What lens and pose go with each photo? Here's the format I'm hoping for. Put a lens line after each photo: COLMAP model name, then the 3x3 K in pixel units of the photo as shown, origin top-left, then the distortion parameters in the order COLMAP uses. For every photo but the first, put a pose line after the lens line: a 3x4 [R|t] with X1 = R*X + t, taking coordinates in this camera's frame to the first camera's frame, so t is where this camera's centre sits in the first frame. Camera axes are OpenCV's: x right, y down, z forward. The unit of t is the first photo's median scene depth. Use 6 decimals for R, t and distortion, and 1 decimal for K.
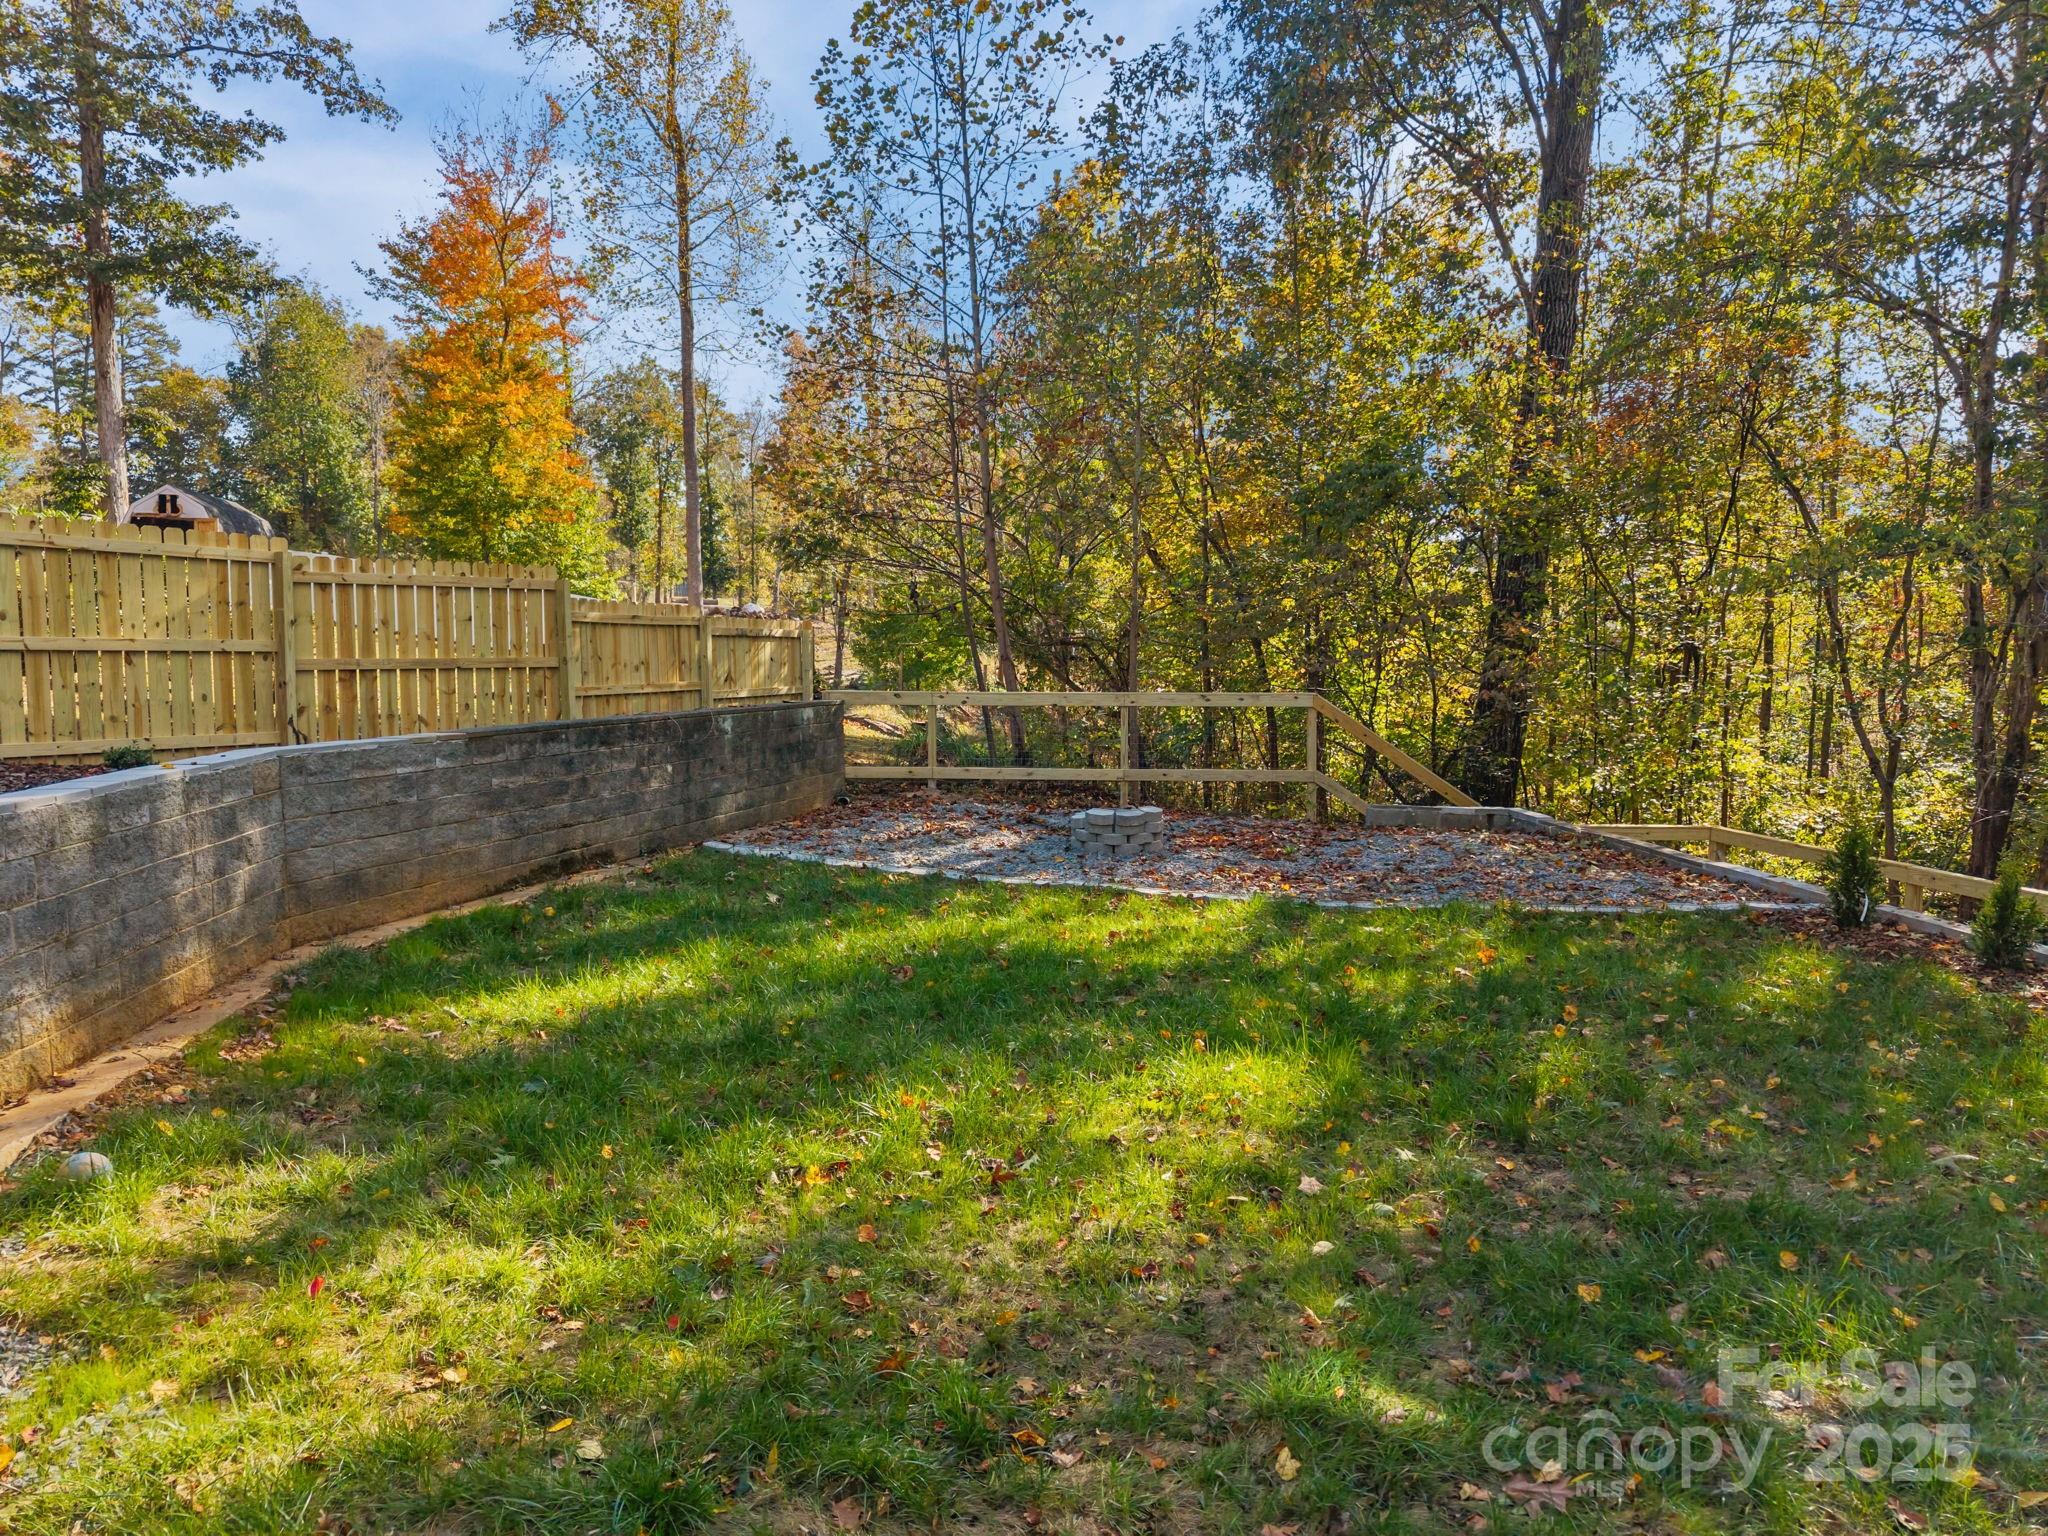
lens RADIAL K [[1441.7, 0, 1022.6], [0, 1441.7, 768.9], [0, 0, 1]] dist [0.019653, -0.000213]
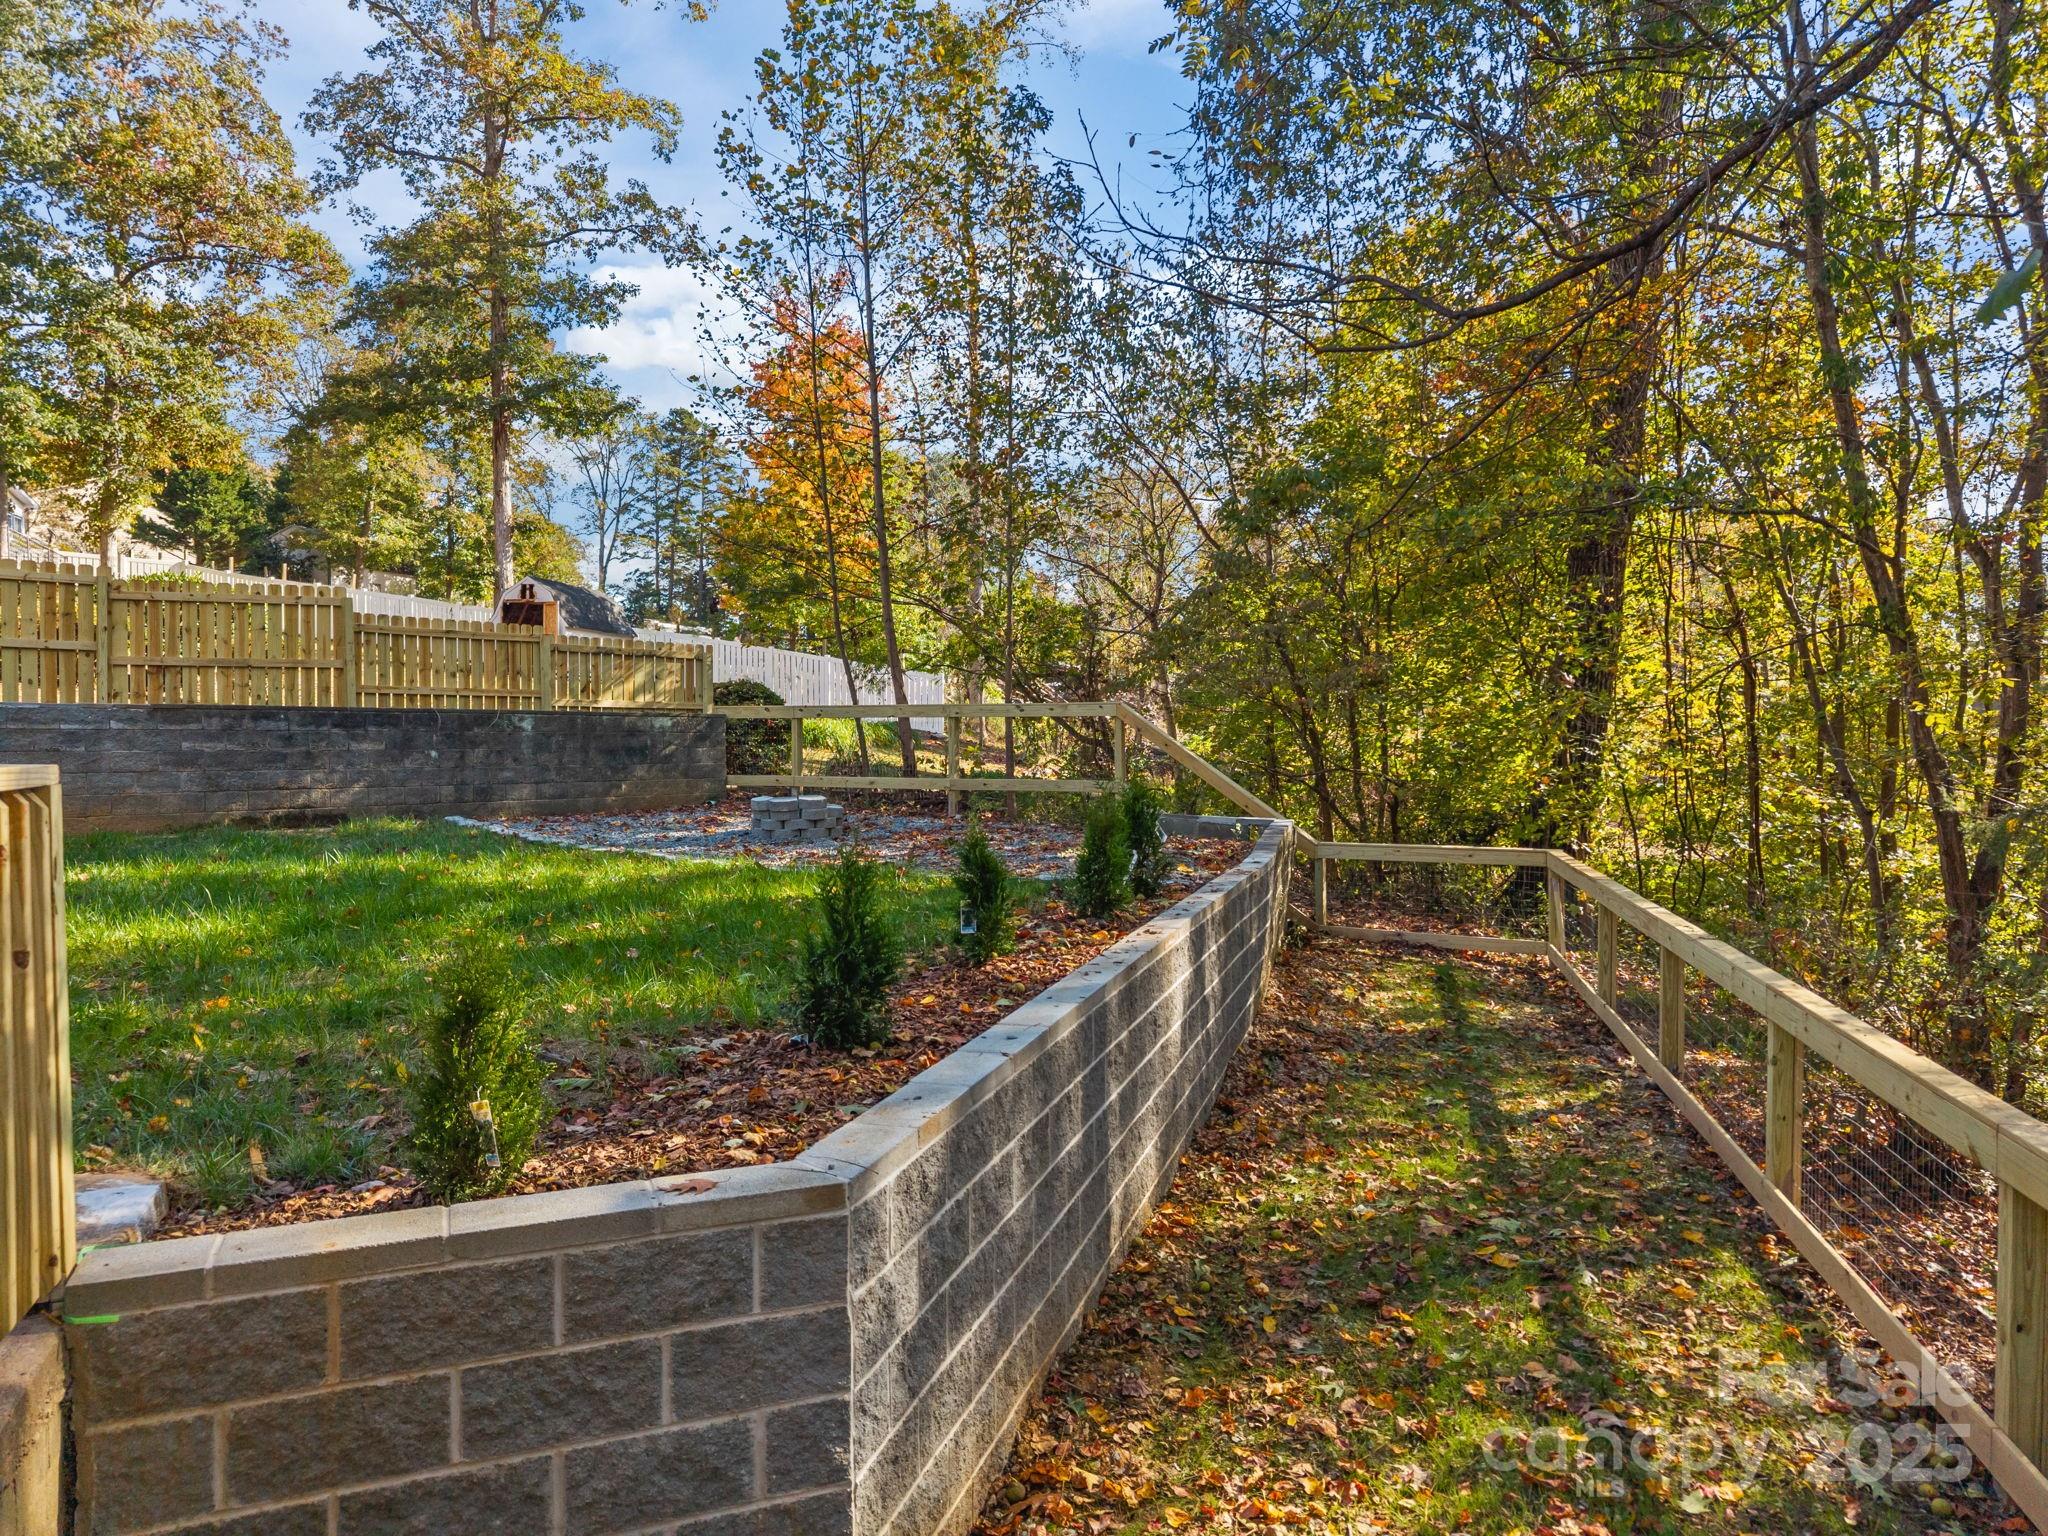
lens RADIAL K [[1441.7, 0, 1020.0], [0, 1441.7, 773.1], [0, 0, 1]] dist [0.019653, -0.000213]
pose [[0.913134, 0.005512, -0.407623, 0.286242], [-0.031282, 0.997908, -0.056583, 0.028653], [0.406458, 0.064419, 0.911396, 0.046969]]
